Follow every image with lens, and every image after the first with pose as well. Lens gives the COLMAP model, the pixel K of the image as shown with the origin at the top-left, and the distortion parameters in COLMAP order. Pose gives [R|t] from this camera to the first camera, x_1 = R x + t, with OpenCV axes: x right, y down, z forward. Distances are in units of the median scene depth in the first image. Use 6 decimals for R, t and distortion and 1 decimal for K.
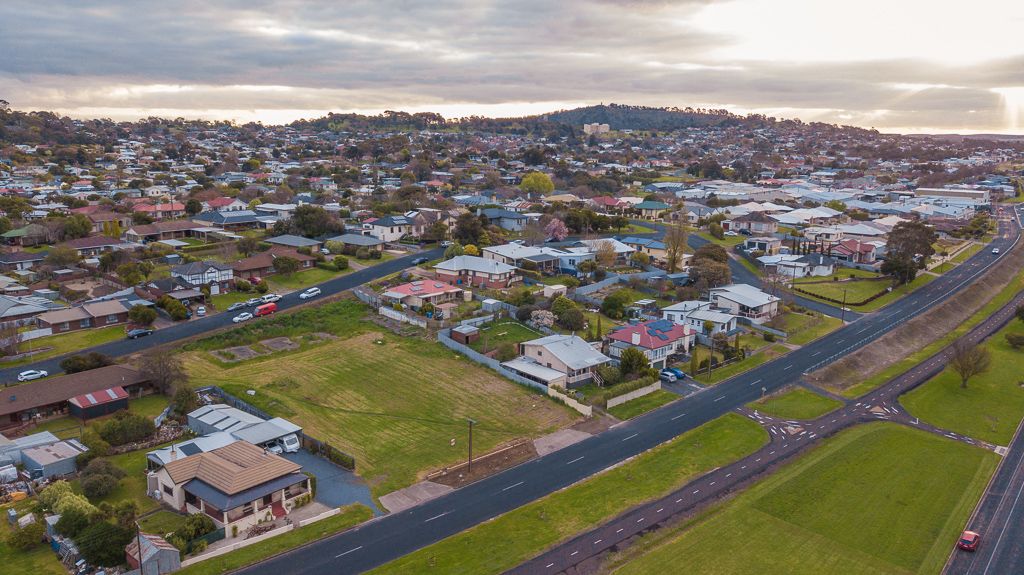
lens RADIAL K [[782.2, 0, 512.0], [0, 782.2, 287.5], [0, 0, 1]] dist [0.040527, -0.066748]
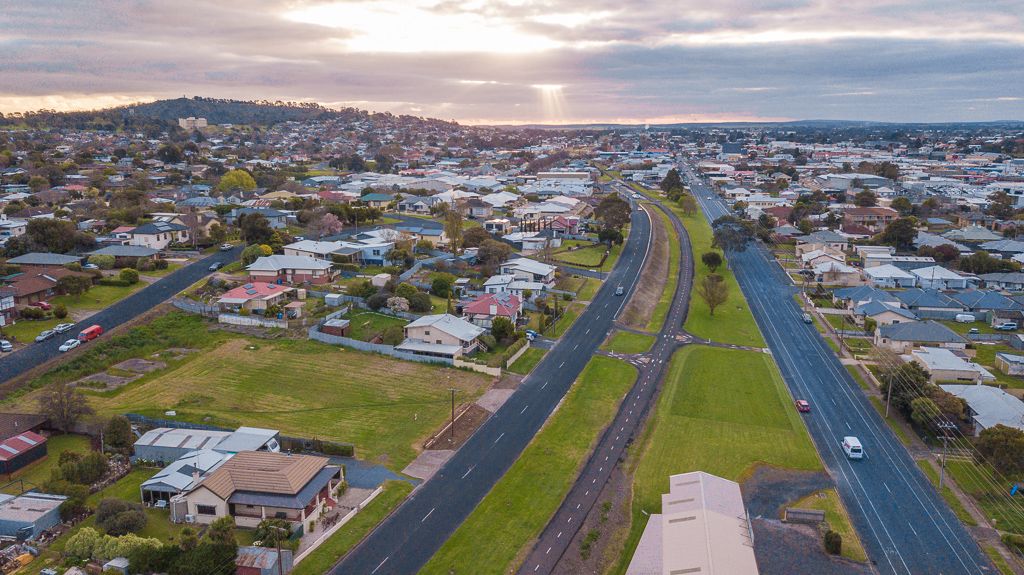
lens RADIAL K [[782.2, 0, 512.0], [0, 782.2, 287.5], [0, 0, 1]] dist [0.040527, -0.066748]
pose [[0.872291, -0.111772, 0.476041, -0.358975], [0.107800, 0.993530, 0.035745, -0.004817], [-0.476956, 0.020137, 0.878696, -0.019952]]
